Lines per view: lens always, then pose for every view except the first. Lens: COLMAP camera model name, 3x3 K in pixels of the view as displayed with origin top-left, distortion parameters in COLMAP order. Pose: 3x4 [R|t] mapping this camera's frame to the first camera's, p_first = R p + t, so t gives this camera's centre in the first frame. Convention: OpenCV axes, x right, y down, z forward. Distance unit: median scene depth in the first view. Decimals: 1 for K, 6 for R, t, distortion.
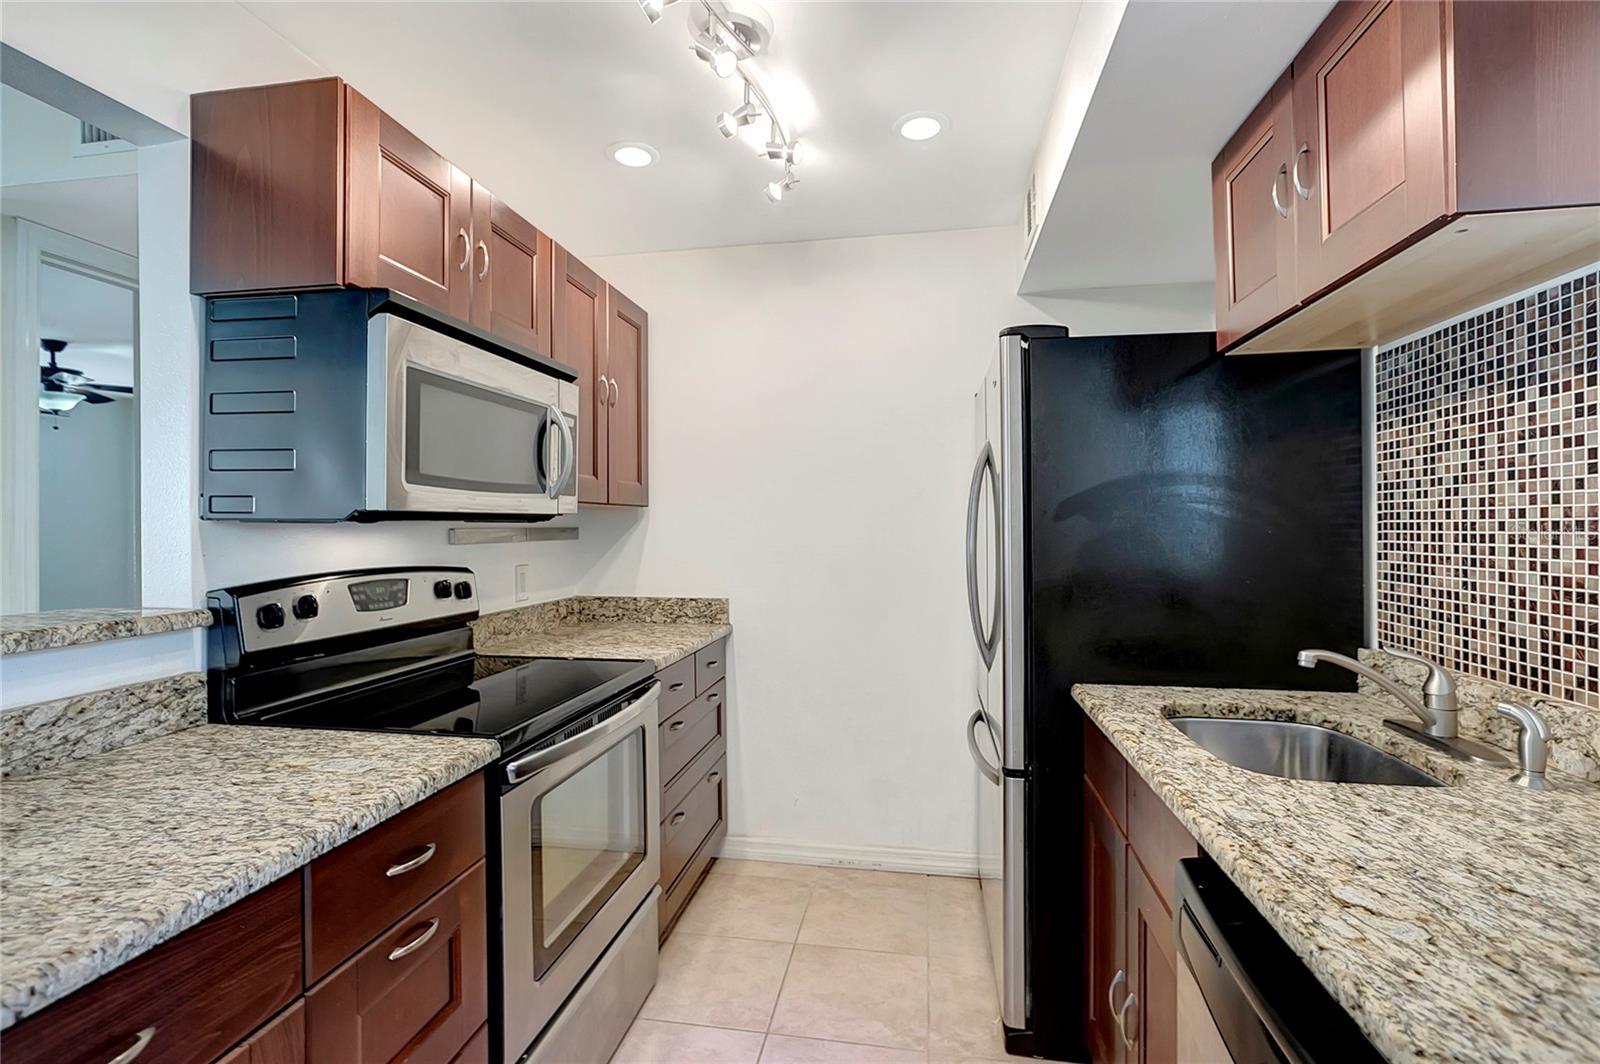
lens RADIAL K [[726.1, 0, 796.5], [0, 726.1, 520.6], [0, 0, 1]] dist [-0.020920, 0.009171]
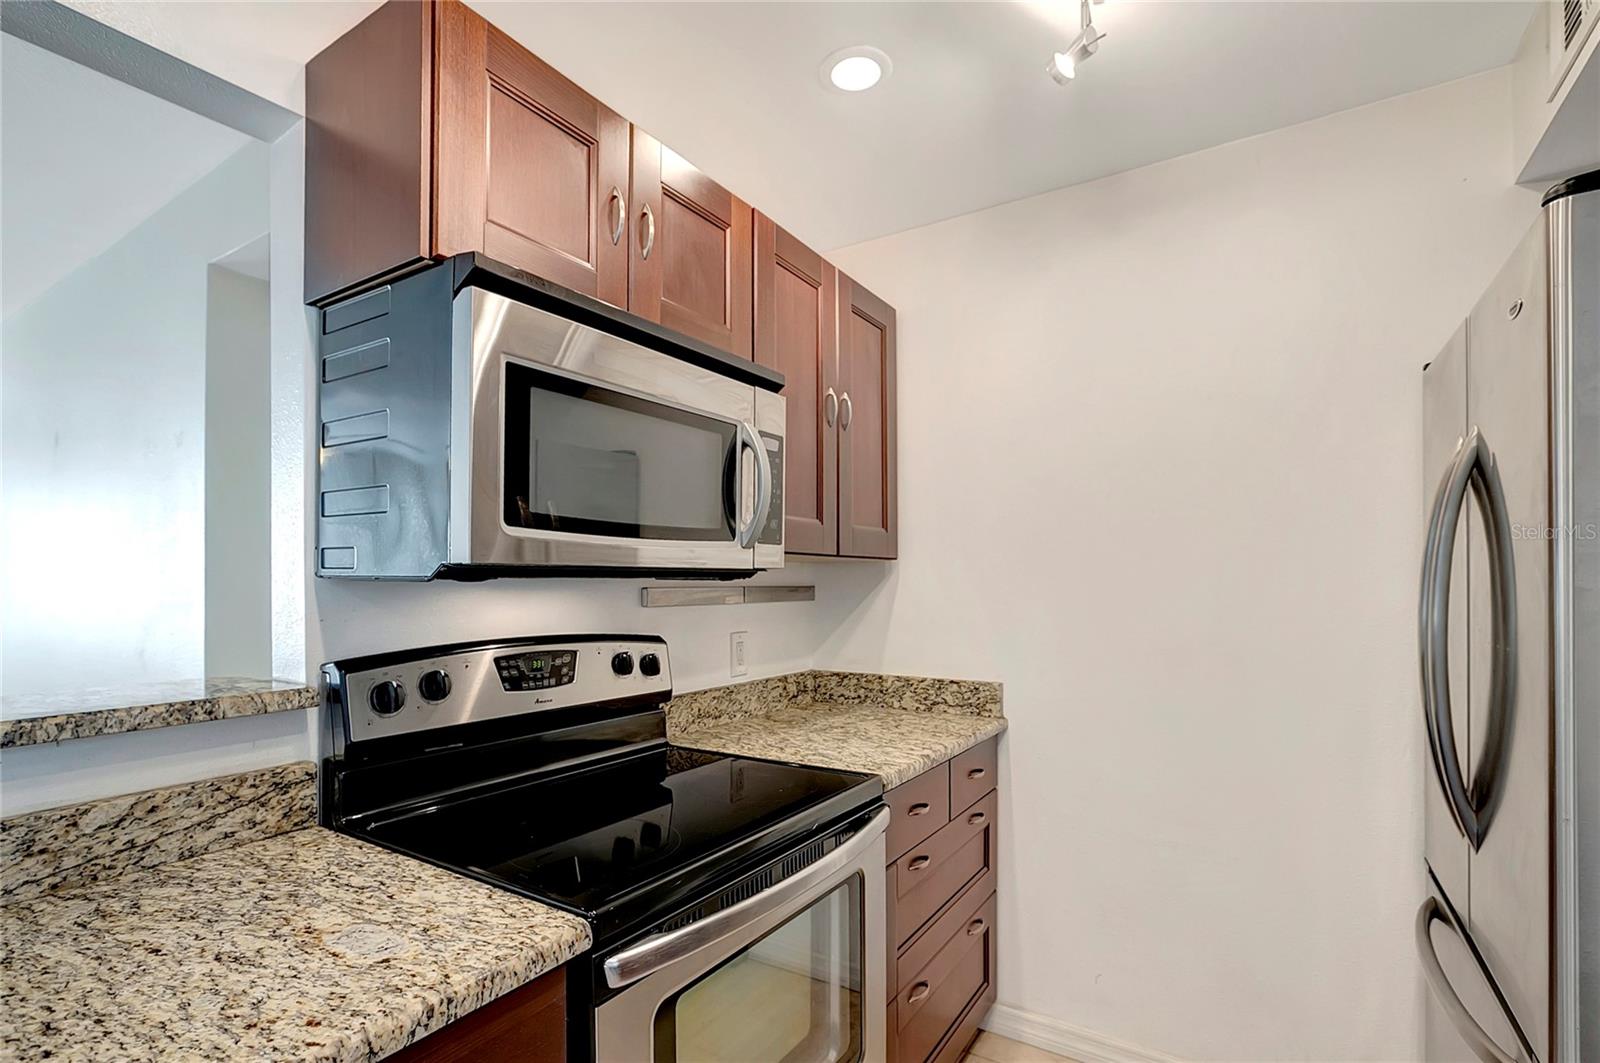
lens RADIAL K [[764.7, 0, 791.1], [0, 764.7, 581.3], [0, 0, 1]] dist [-0.018303, 0.001044]
pose [[0.923951, 0.003175, -0.382498, 0.008643], [-0.000705, 0.999978, 0.006599, -0.002281], [0.382511, -0.005827, 0.923933, 0.423359]]
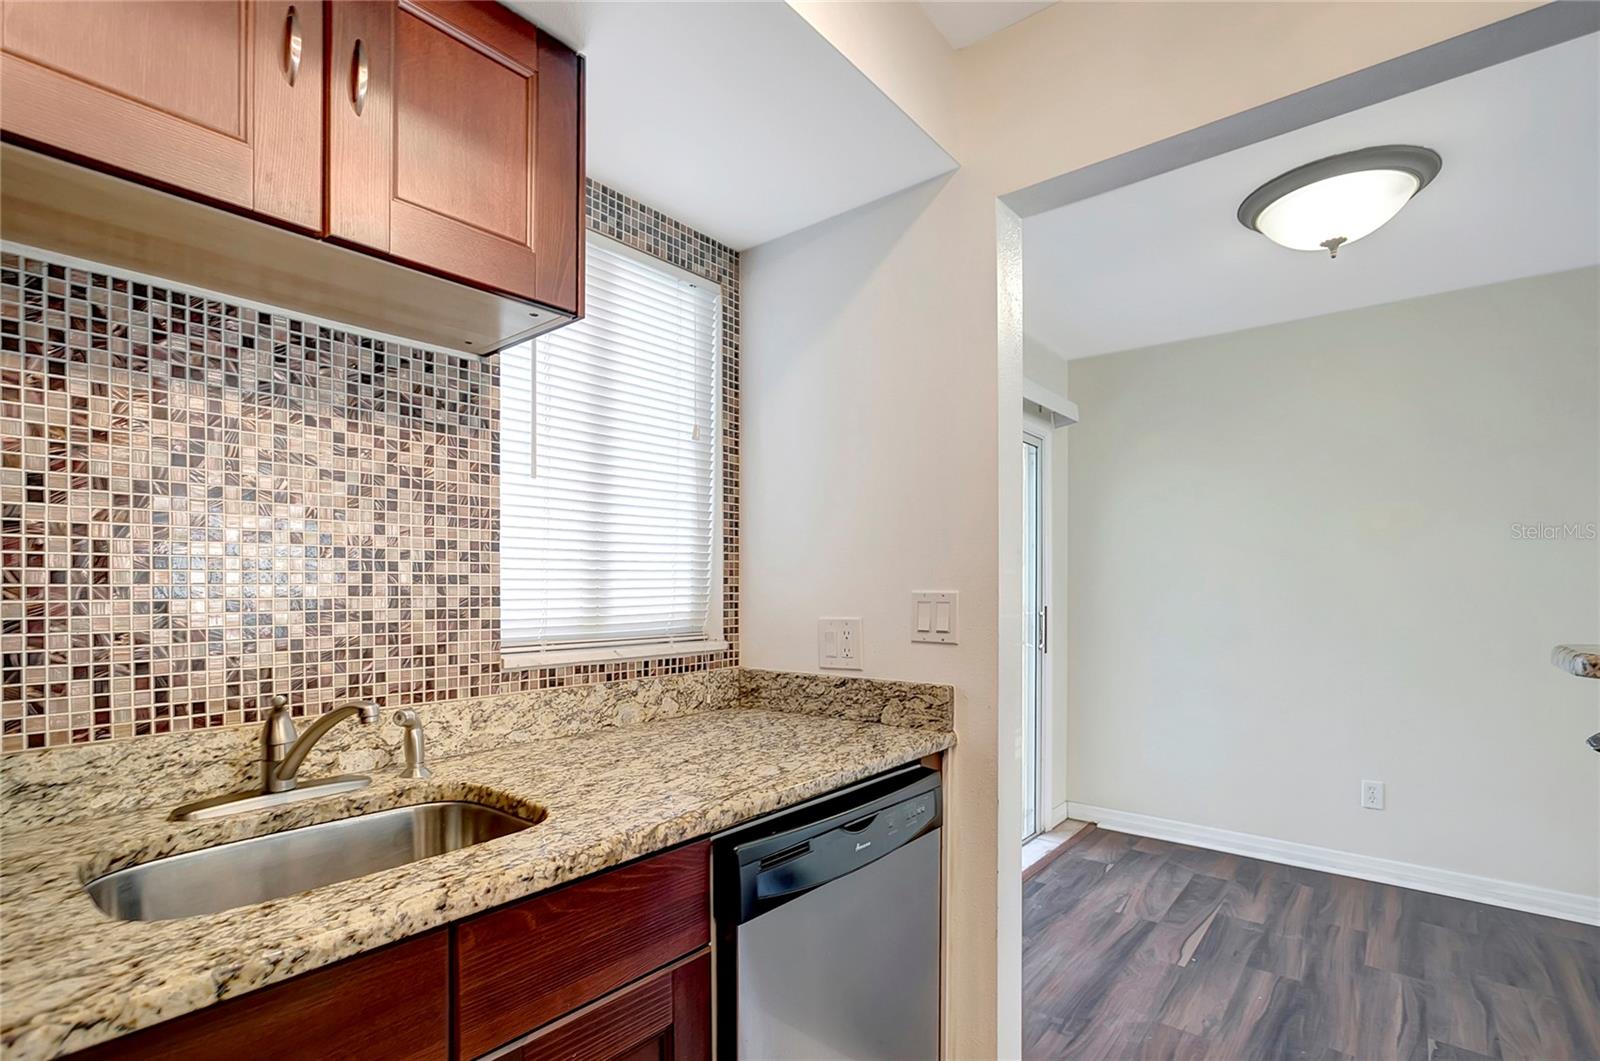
lens RADIAL K [[741.9, 0, 784.5], [0, 741.9, 591.3], [0, 0, 1]] dist [-0.007188, 0.000779]
pose [[-0.858925, 0.002796, 0.512094, -0.067312], [0.001385, 0.999994, -0.003136, 0.053731], [-0.512099, -0.001984, -0.858924, 1.218704]]
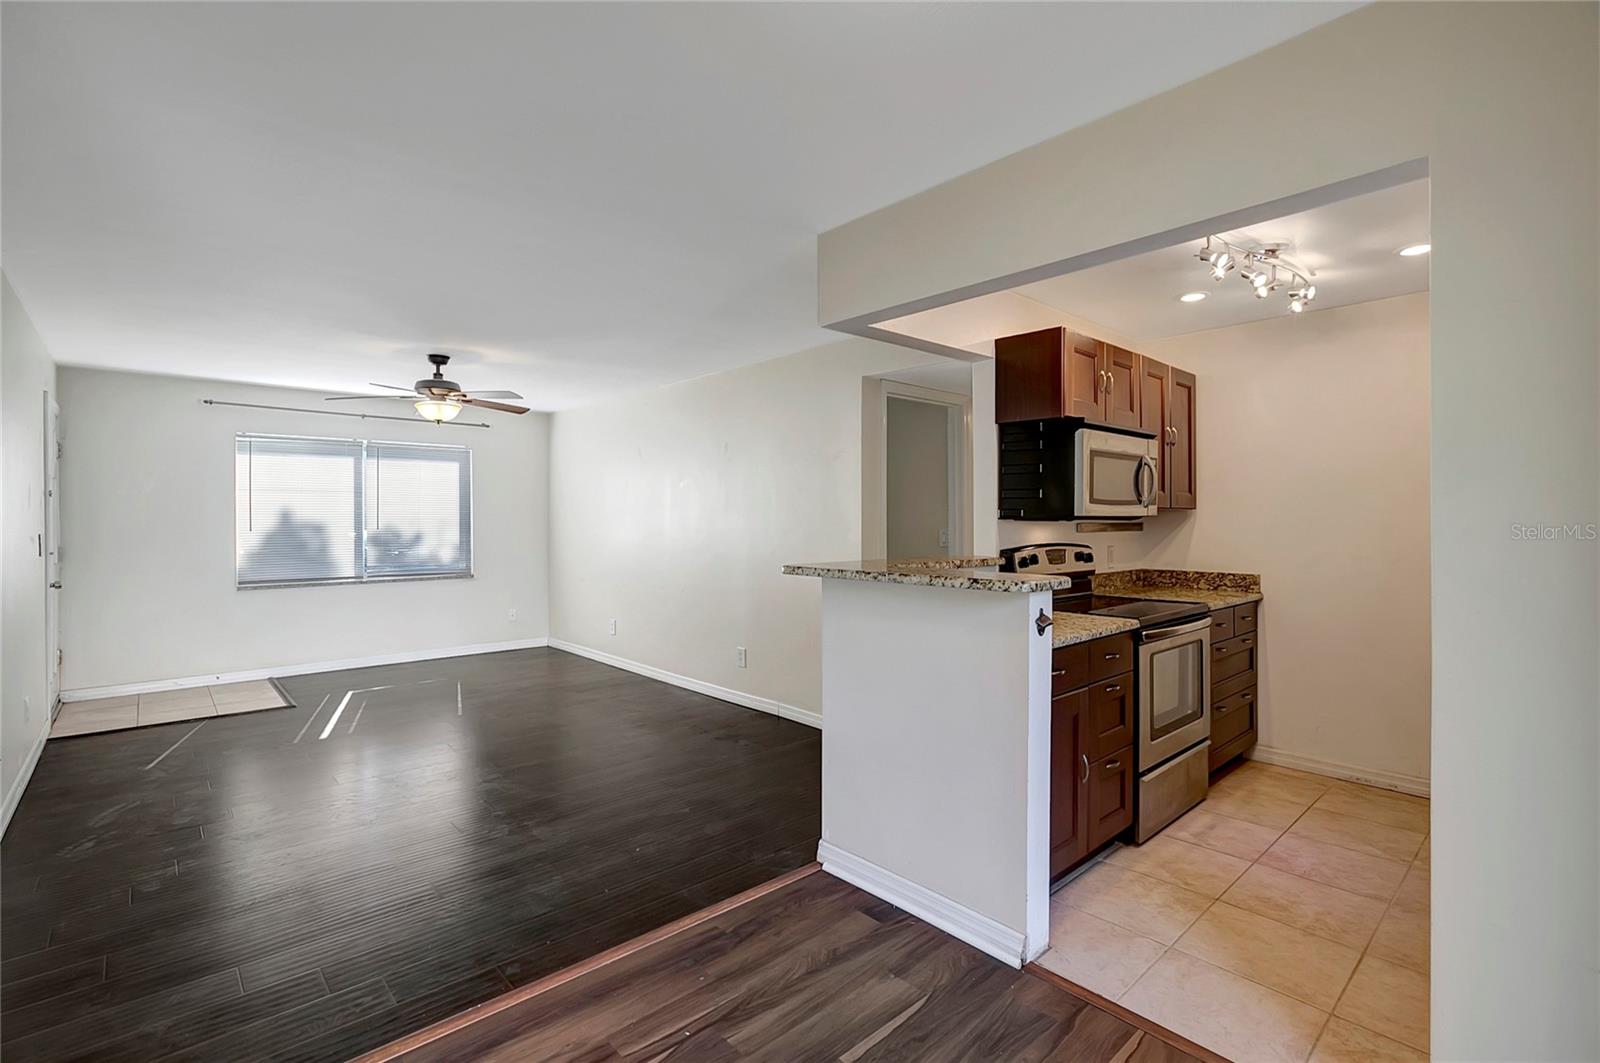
lens RADIAL K [[726.1, 0, 796.5], [0, 726.1, 520.1], [0, 0, 1]] dist [-0.020920, 0.009171]
pose [[0.786530, 0.004345, -0.617537, 0.125277], [0.001298, 0.999961, 0.008690, -0.021684], [0.617551, -0.007636, 0.786494, -1.326889]]
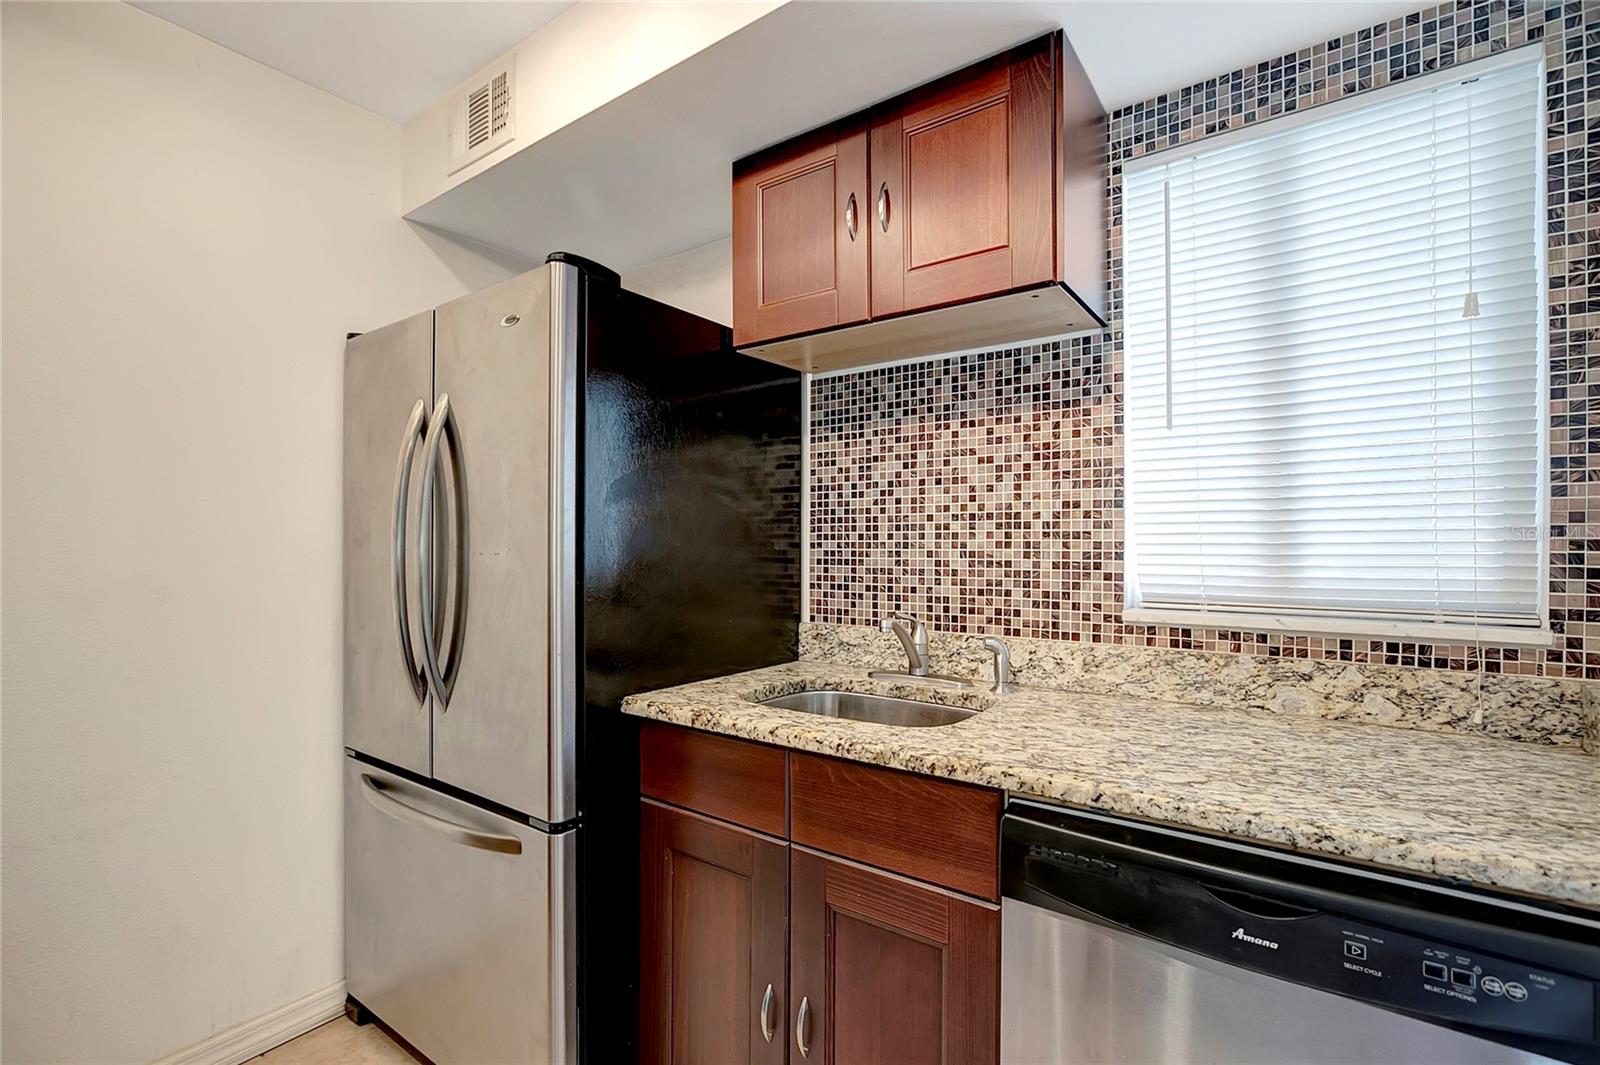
lens RADIAL K [[738.5, 0, 798.4], [0, 738.5, 539.8], [0, 0, 1]] dist [-0.034423, 0.012099]
pose [[0.440674, 0.011299, 0.897596, -0.349782], [-0.009888, 0.999921, -0.007732, 0.053944], [-0.897613, -0.005468, 0.440751, 0.507083]]
